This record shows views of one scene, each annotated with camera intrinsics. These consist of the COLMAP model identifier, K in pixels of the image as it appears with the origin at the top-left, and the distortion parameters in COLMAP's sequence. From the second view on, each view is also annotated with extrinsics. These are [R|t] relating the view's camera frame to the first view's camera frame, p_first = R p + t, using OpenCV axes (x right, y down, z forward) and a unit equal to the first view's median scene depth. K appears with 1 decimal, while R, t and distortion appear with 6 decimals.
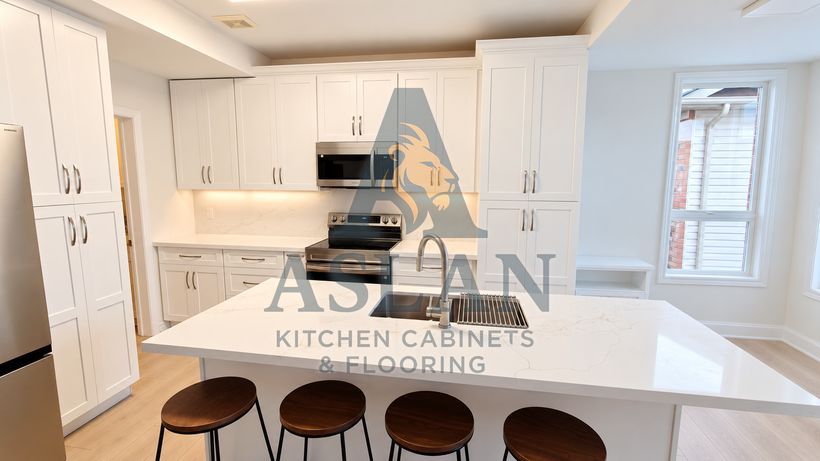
lens RADIAL K [[382.6, 0, 411.2], [0, 382.6, 226.7], [0, 0, 1]] dist [-0.001855, 0.000080]
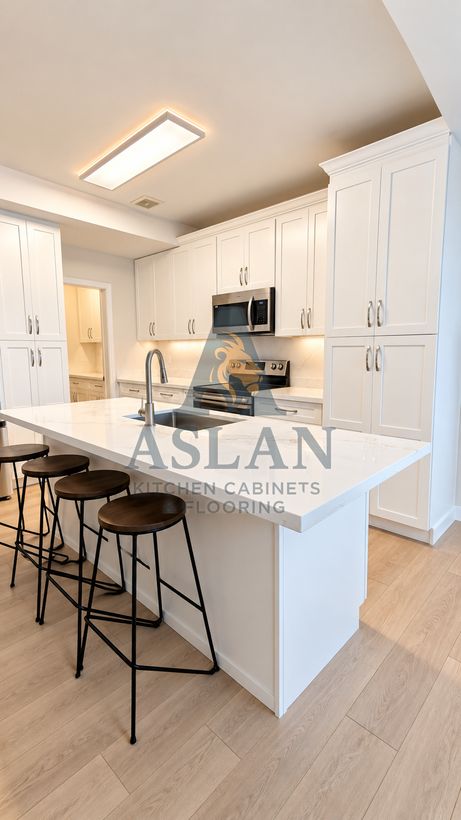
lens RADIAL K [[375.7, 0, 233.3], [0, 375.7, 404.0], [0, 0, 1]] dist [-0.000146, -0.000102]
pose [[0.821484, 0.069826, -0.565941, 0.461628], [-0.067245, 0.997412, 0.025451, 0.071348], [0.566253, 0.017149, 0.824053, 0.116406]]
